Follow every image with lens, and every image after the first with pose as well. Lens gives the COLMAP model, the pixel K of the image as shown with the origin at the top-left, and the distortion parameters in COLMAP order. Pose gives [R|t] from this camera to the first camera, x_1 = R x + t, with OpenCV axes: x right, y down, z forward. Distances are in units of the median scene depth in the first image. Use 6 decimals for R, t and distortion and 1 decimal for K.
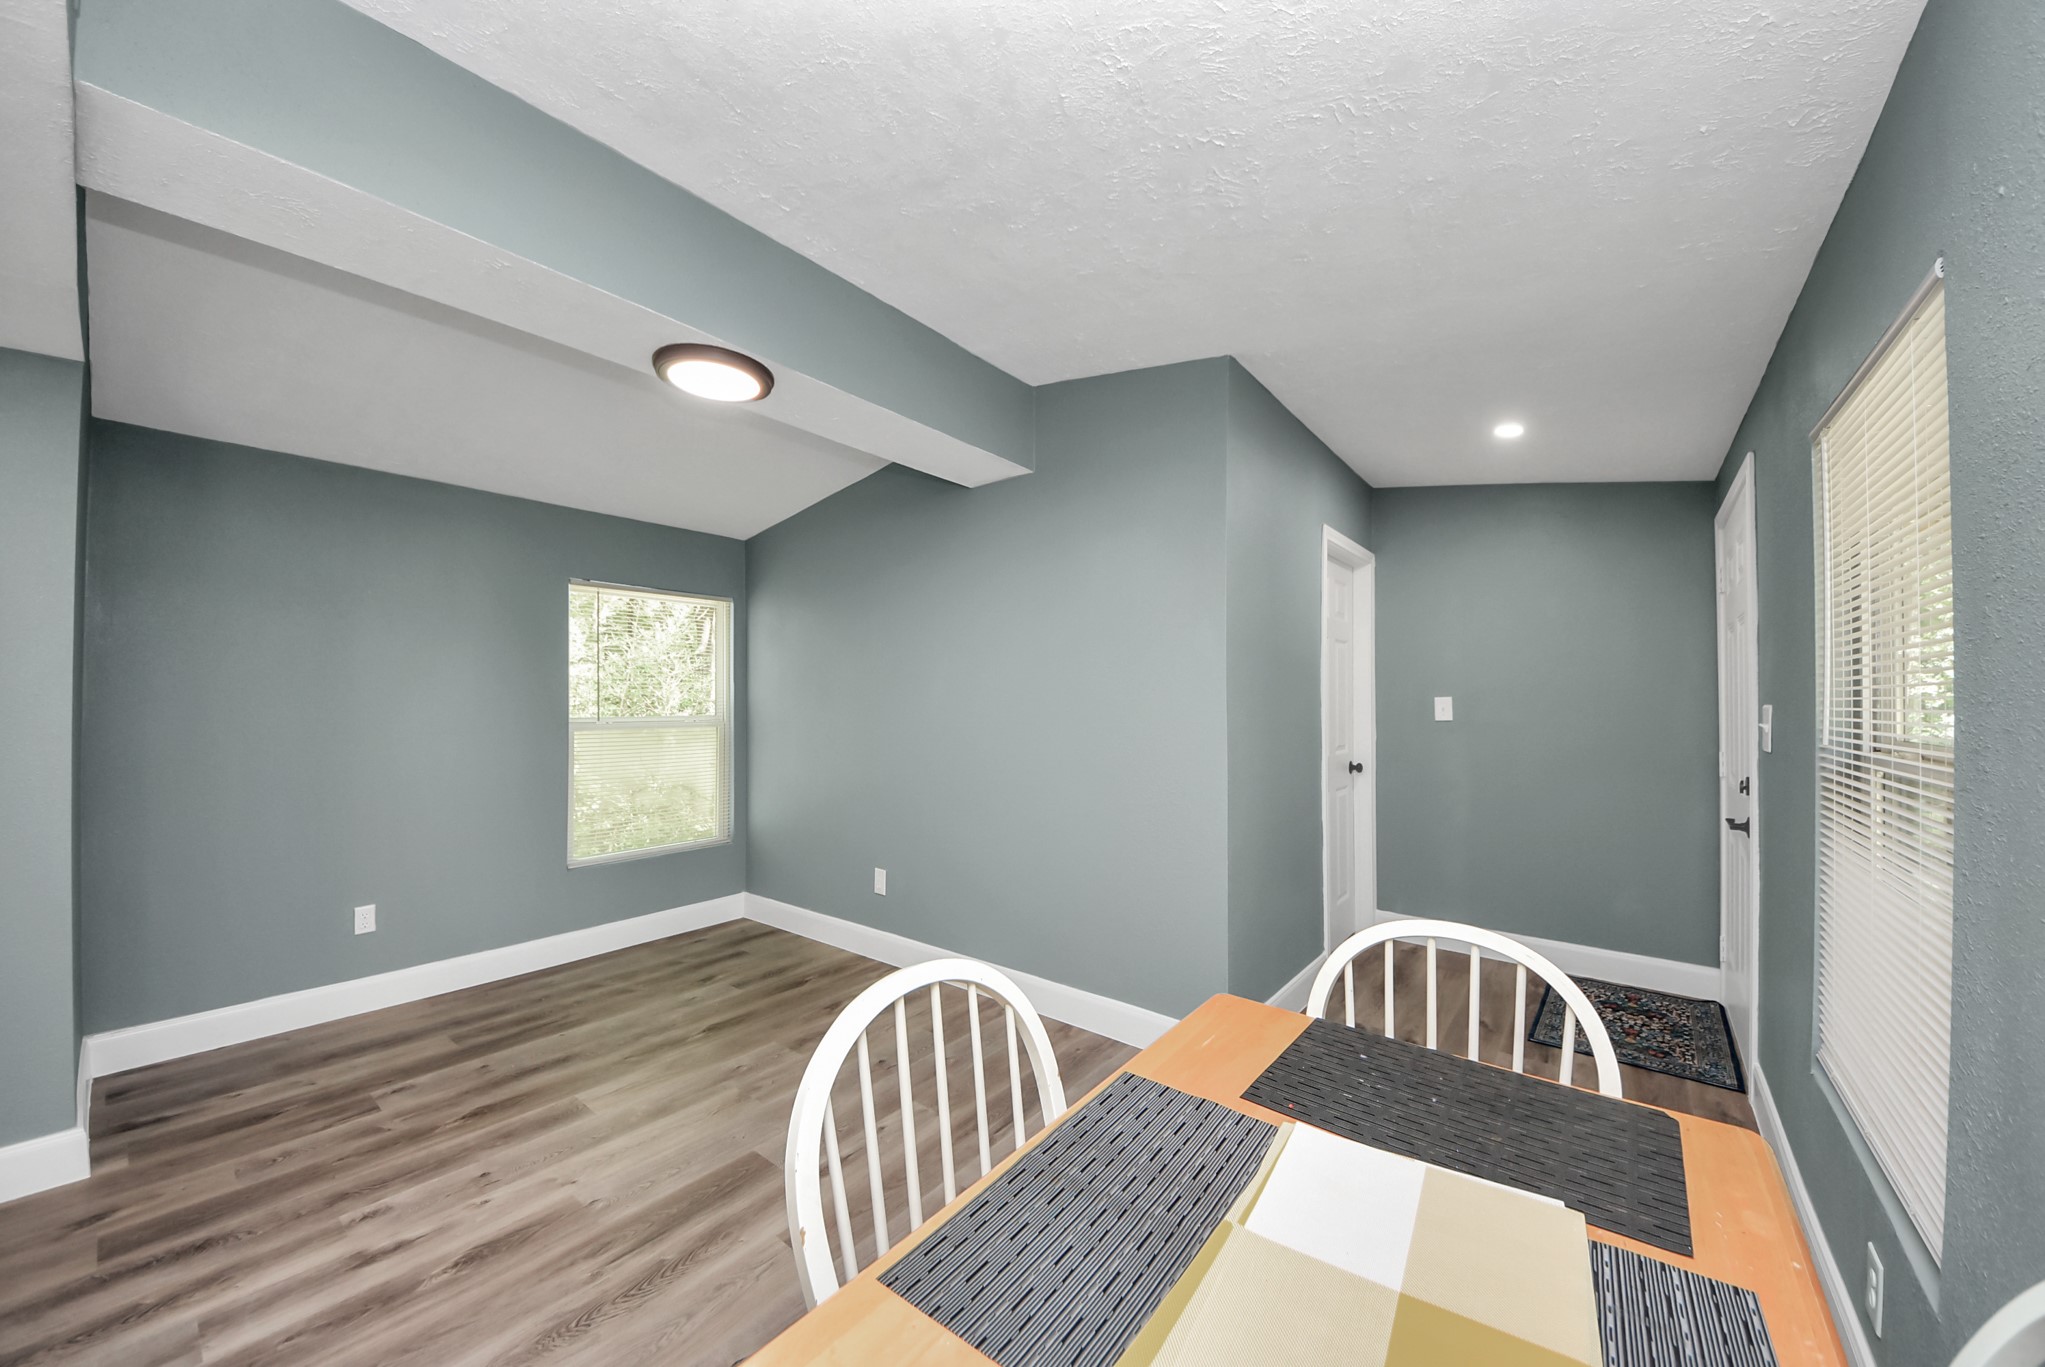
lens RADIAL K [[749.8, 0, 1022.5], [0, 749.8, 683.5], [0, 0, 1]] dist [0.010097, -0.010167]
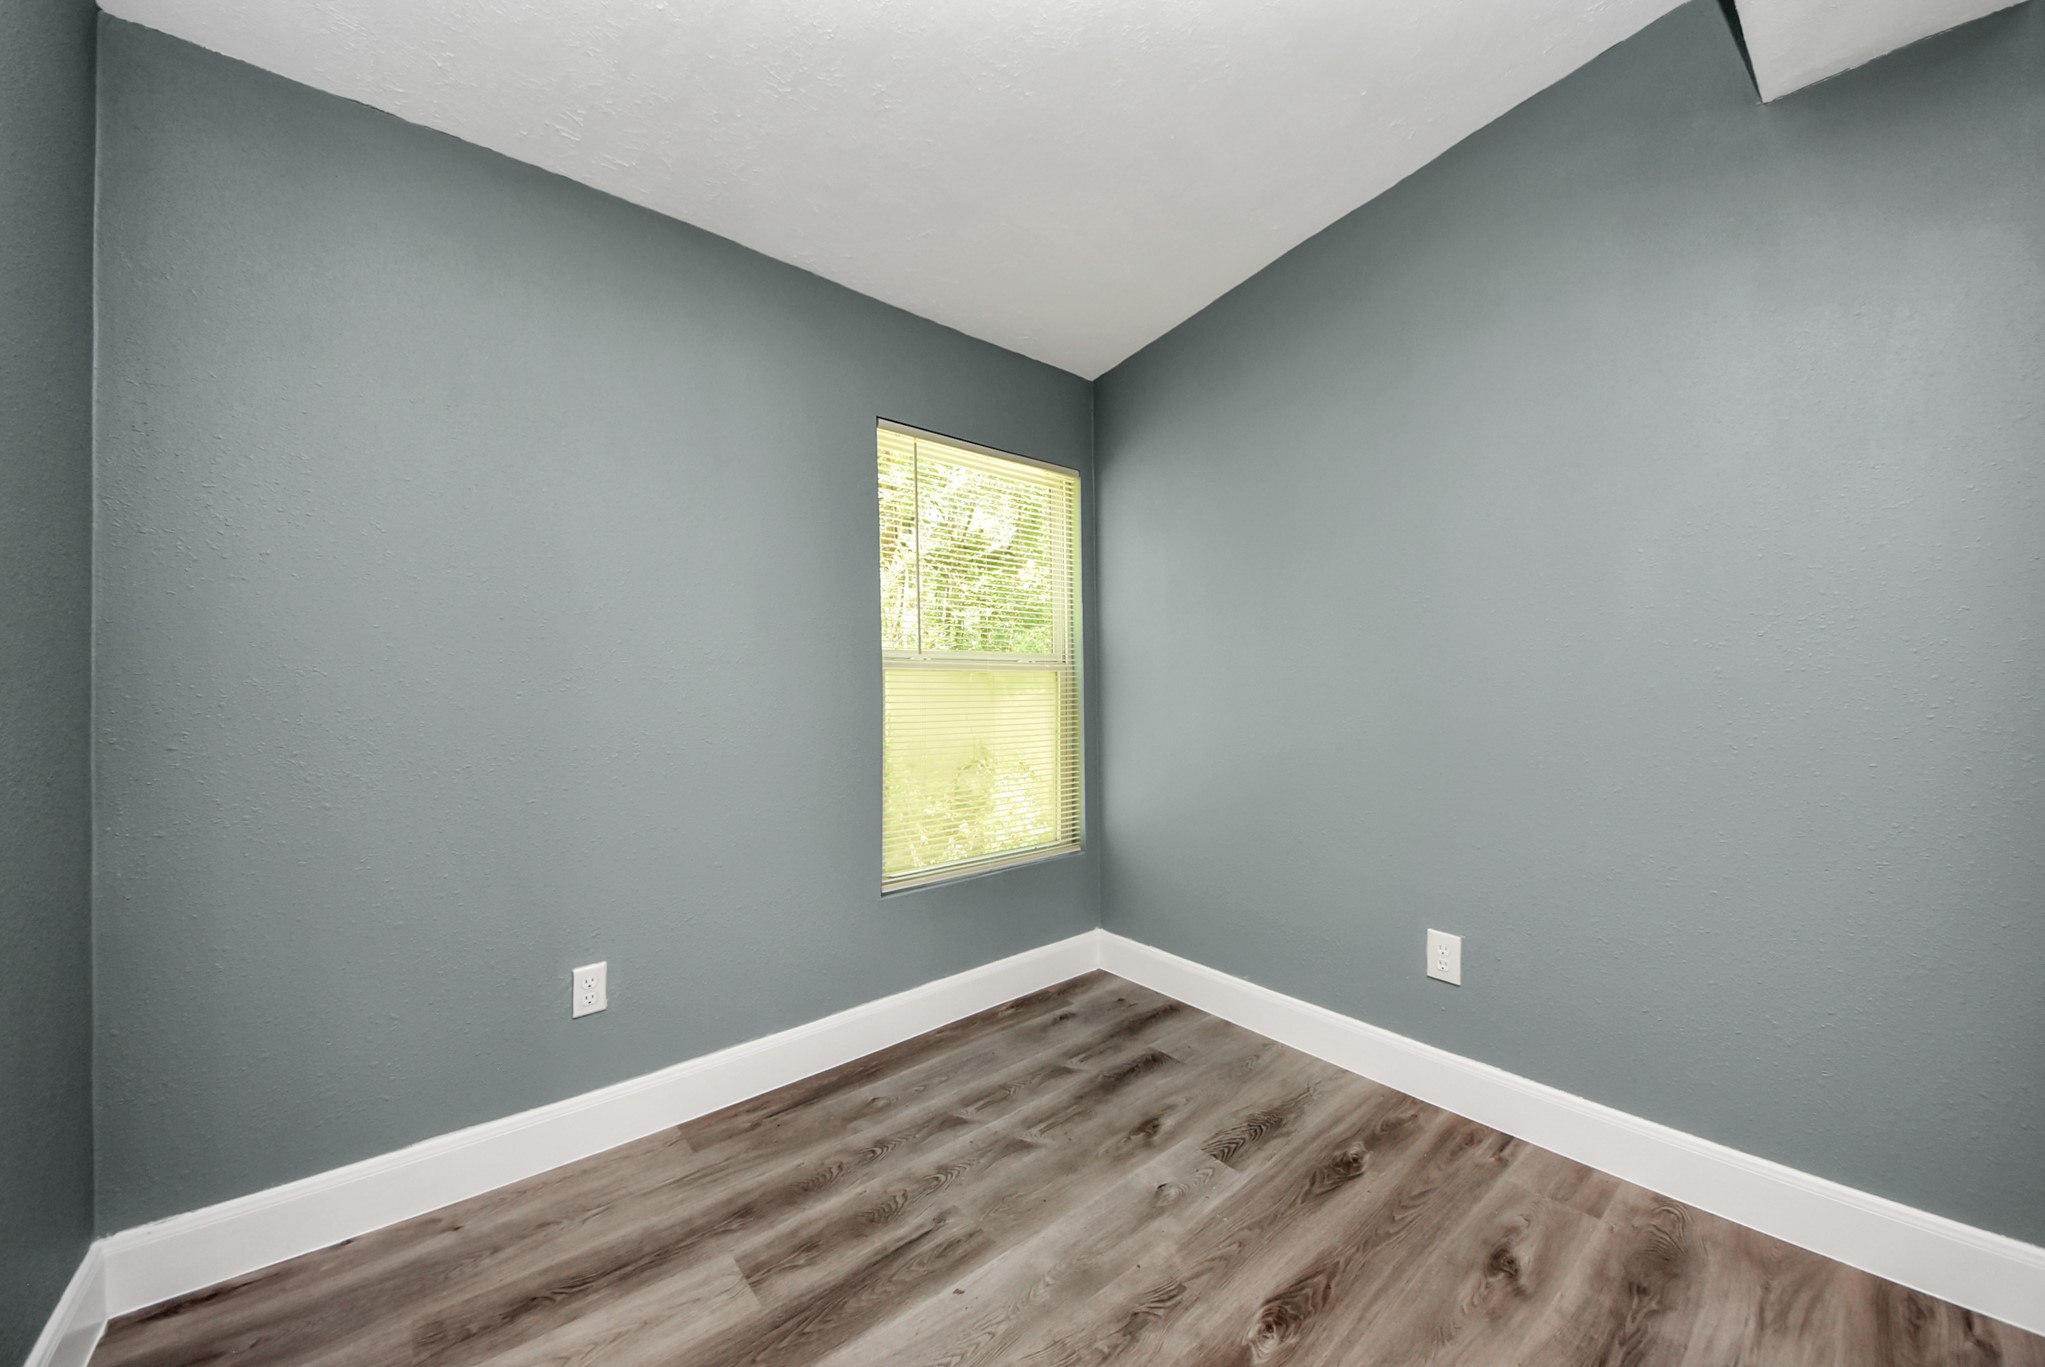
lens RADIAL K [[772.4, 0, 1016.3], [0, 772.4, 674.3], [0, 0, 1]] dist [0.036836, -0.011397]
pose [[0.978653, -0.000613, -0.205517, -0.437406], [0.003982, 0.999864, 0.015980, 0.070202], [0.205480, -0.016457, 0.978523, 0.489088]]
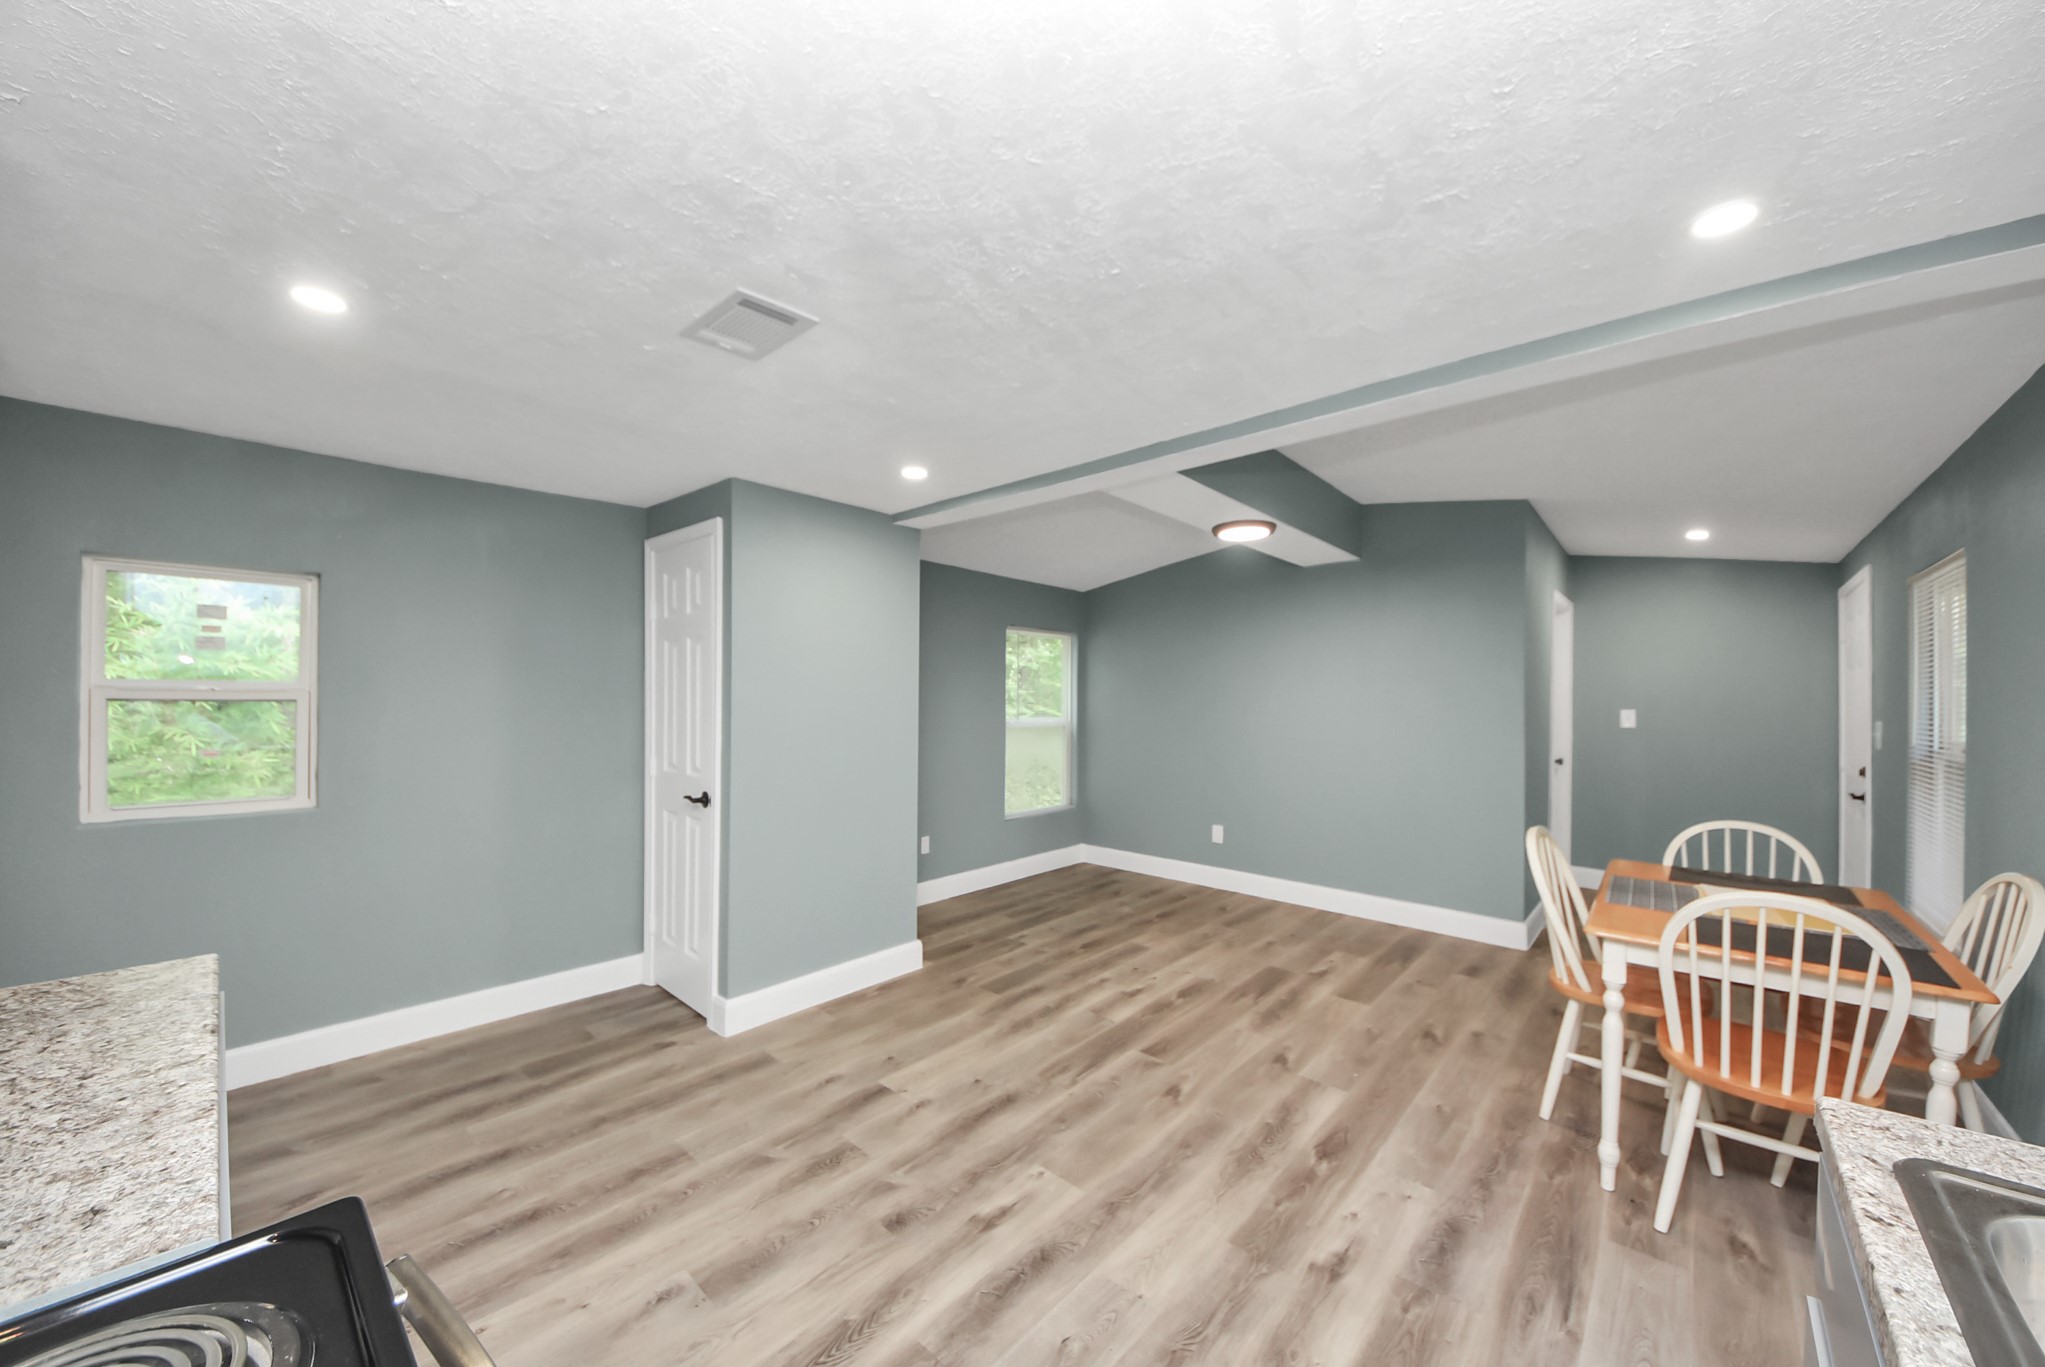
lens RADIAL K [[736.1, 0, 1033.0], [0, 736.1, 689.8], [0, 0, 1]] dist [0.034401, -0.022613]
pose [[0.998539, 0.010537, -0.052990, -0.564420], [-0.009859, 0.999866, 0.013033, -0.033563], [0.053120, -0.012491, 0.998510, -0.526775]]
